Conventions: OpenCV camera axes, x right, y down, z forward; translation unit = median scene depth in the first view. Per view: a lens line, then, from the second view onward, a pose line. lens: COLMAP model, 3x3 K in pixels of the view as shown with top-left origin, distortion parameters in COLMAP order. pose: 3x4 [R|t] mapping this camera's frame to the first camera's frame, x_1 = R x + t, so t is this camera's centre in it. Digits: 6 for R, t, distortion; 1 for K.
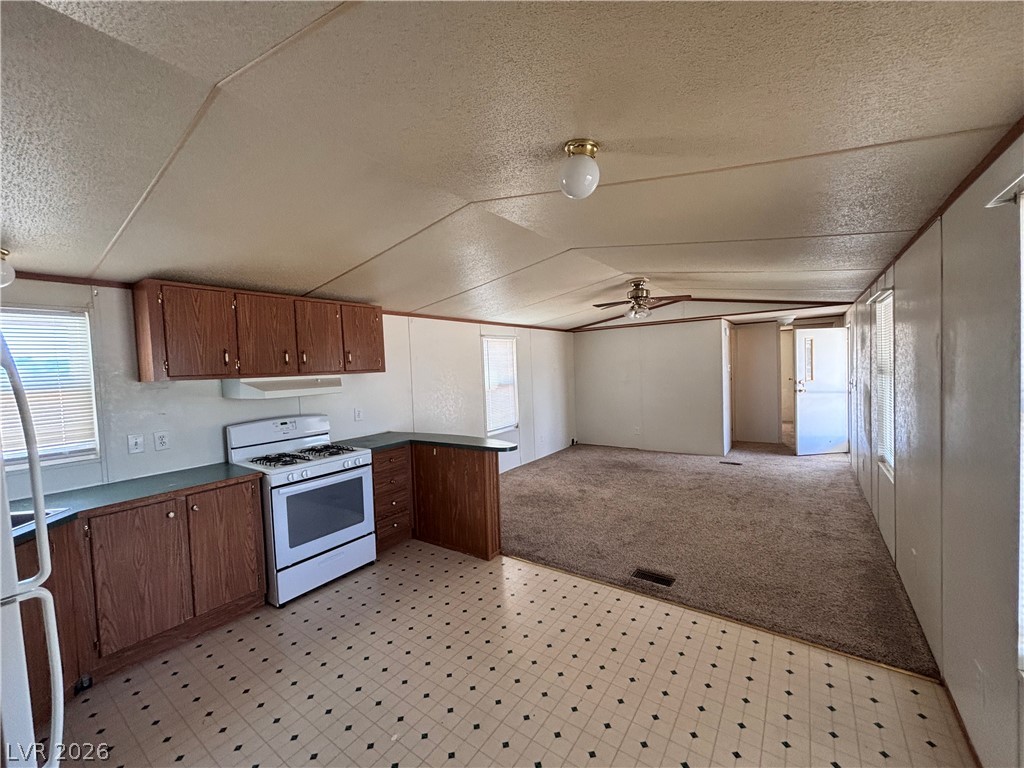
lens RADIAL K [[415.6, 0, 514.7], [0, 415.6, 382.5], [0, 0, 1]] dist [-0.001492, -0.000068]
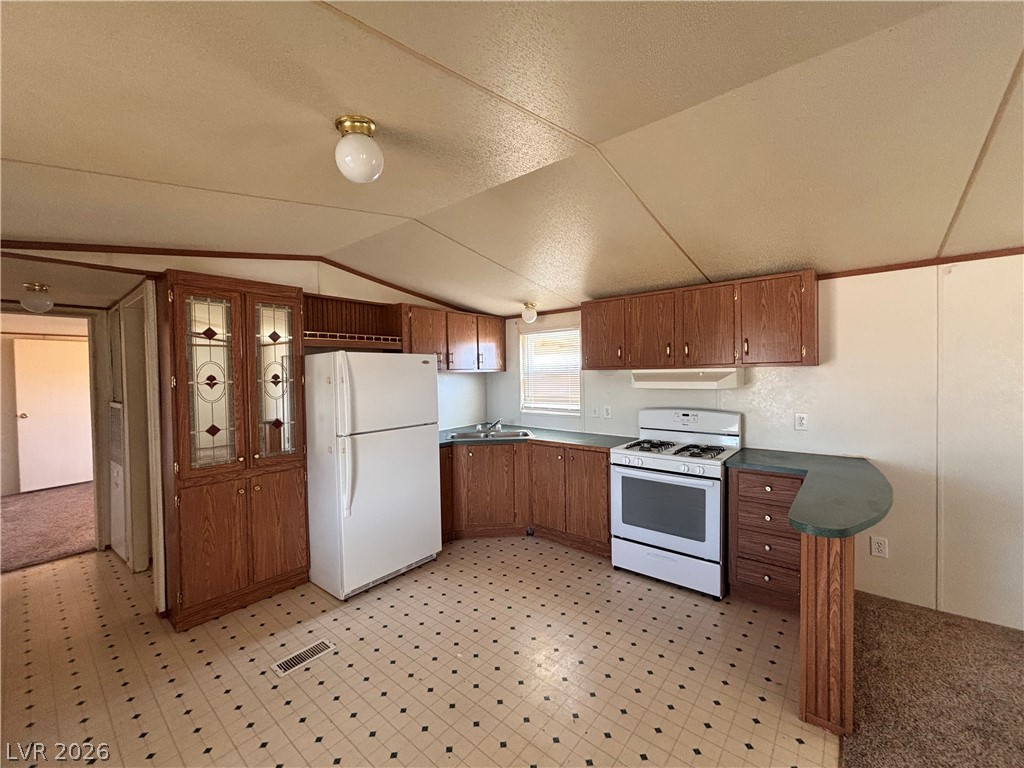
lens RADIAL K [[415.6, 0, 514.7], [0, 415.6, 382.5], [0, 0, 1]] dist [-0.001492, -0.000068]
pose [[-0.077943, 0.062666, -0.994986, 0.494984], [-0.018980, 0.997748, 0.064326, -0.038683], [0.996777, 0.023898, -0.076578, 0.678430]]
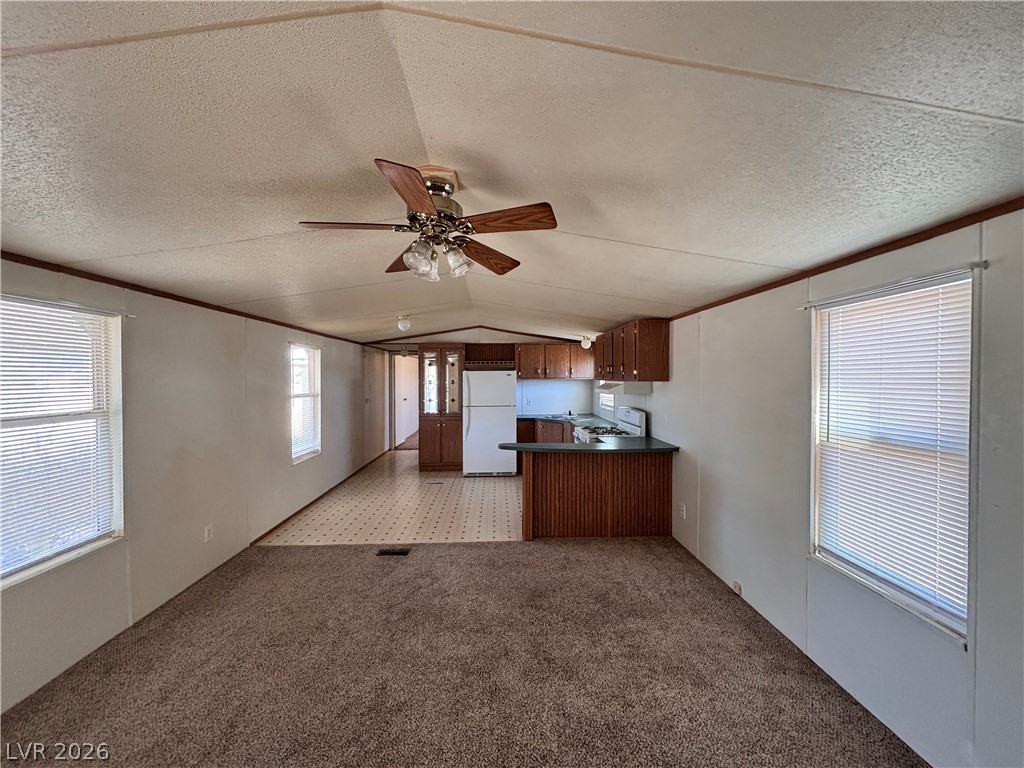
lens RADIAL K [[415.6, 0, 514.7], [0, 415.6, 382.5], [0, 0, 1]] dist [-0.001492, -0.000068]
pose [[-0.786371, 0.052861, -0.615489, 0.723407], [0.011972, 0.997449, 0.070370, -0.121790], [0.617639, 0.047968, -0.784998, 1.961285]]
